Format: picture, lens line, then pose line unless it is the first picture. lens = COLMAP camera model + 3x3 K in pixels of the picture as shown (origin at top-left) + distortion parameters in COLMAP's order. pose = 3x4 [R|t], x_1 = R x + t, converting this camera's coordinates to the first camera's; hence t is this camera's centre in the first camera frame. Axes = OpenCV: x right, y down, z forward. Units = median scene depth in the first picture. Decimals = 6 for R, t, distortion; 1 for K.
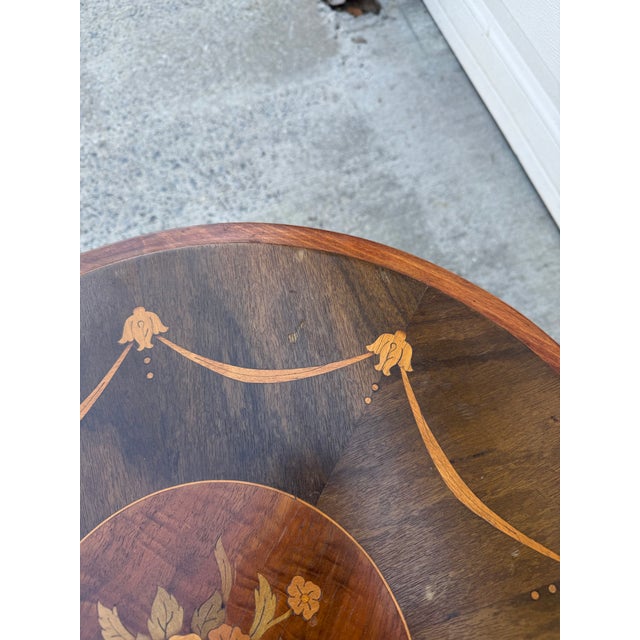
lens RADIAL K [[454.4, 0, 330.5], [0, 454.4, 316.2], [0, 0, 1]] dist [0.027240, -0.048541]
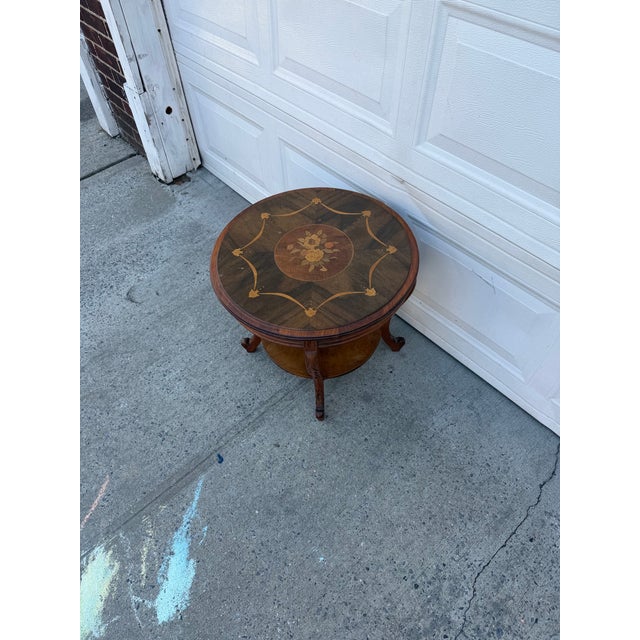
lens RADIAL K [[454.4, 0, 320.8], [0, 454.4, 318.5], [0, 0, 1]] dist [0.027240, -0.048541]
pose [[0.921109, -0.327926, 0.209818, 0.011094], [0.375885, 0.889426, -0.260061, 0.805203], [-0.101337, 0.318412, 0.942520, -1.009911]]
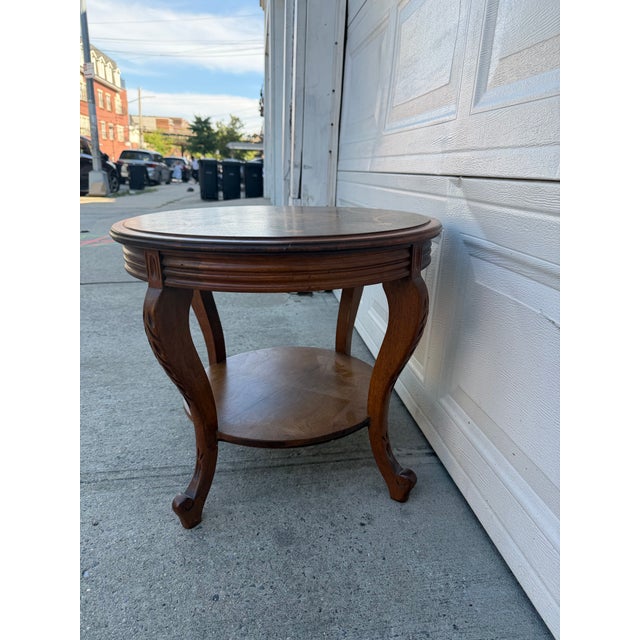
lens RADIAL K [[454.4, 0, 321.2], [0, 454.4, 319.2], [0, 0, 1]] dist [0.027240, -0.048541]
pose [[0.980730, 0.072588, -0.181383, 0.600692], [-0.186935, 0.618492, -0.763232, 1.068261], [0.056782, 0.782431, 0.620143, -0.189834]]
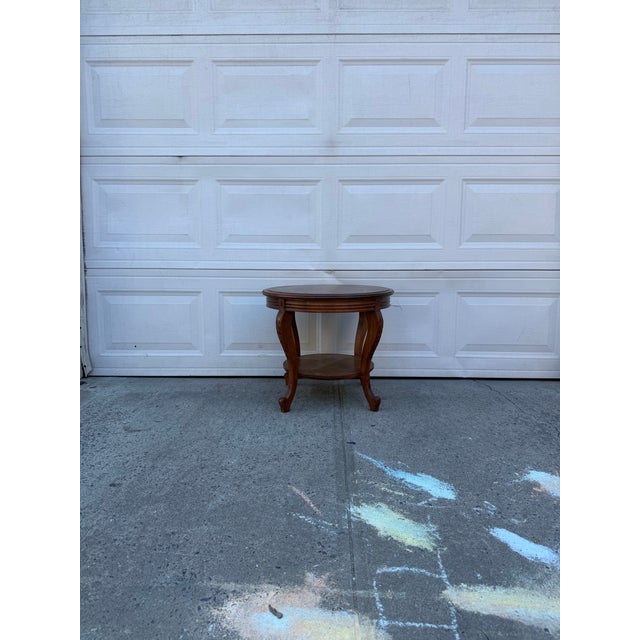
lens RADIAL K [[454.4, 0, 321.9], [0, 454.4, 318.0], [0, 0, 1]] dist [0.027240, -0.048541]
pose [[0.334126, -0.116846, 0.935258, -1.720508], [0.882061, 0.388457, -0.266590, 0.872464], [-0.332157, 0.914029, 0.232858, -0.158964]]
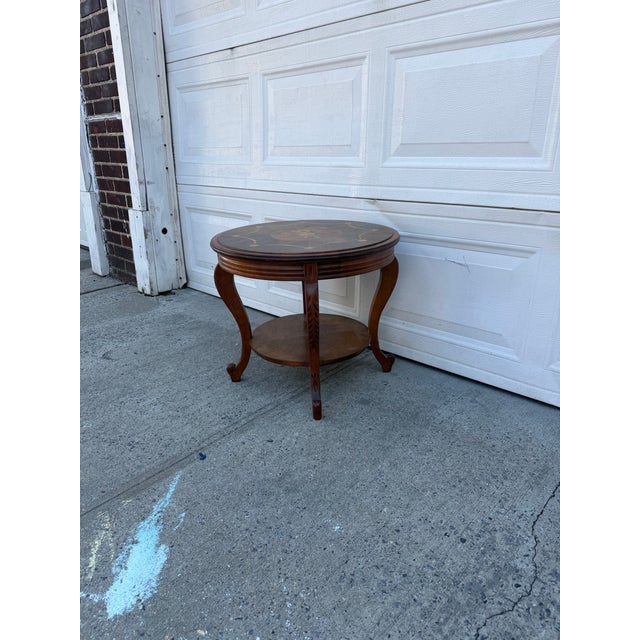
lens RADIAL K [[454.4, 0, 323.0], [0, 454.4, 322.5], [0, 0, 1]] dist [0.027240, -0.048541]
pose [[0.874581, -0.183848, 0.448675, -0.346381], [0.458640, 0.613936, -0.642442, 1.454242], [-0.157346, 0.767648, 0.621256, -0.516833]]
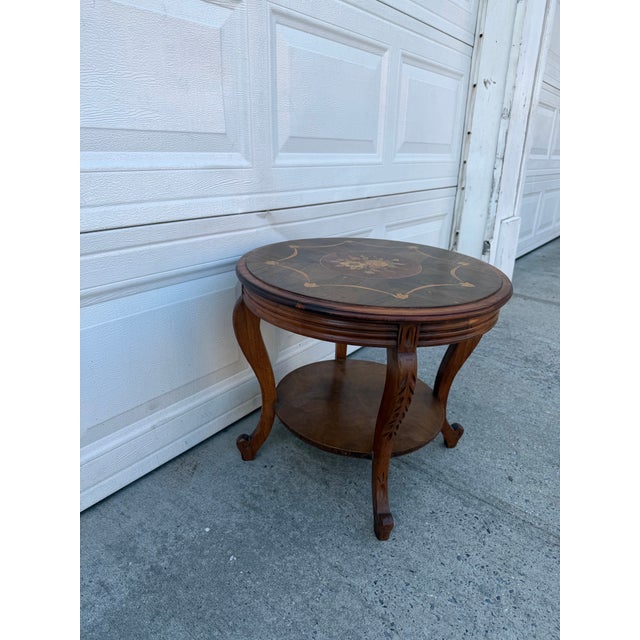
lens RADIAL K [[454.4, 0, 317.7], [0, 454.4, 312.6], [0, 0, 1]] dist [0.027240, -0.048541]
pose [[-0.547517, -0.311730, 0.776563, -0.457777], [0.770009, 0.175609, 0.613390, -0.468670], [-0.327583, 0.933802, 0.143886, 0.203927]]
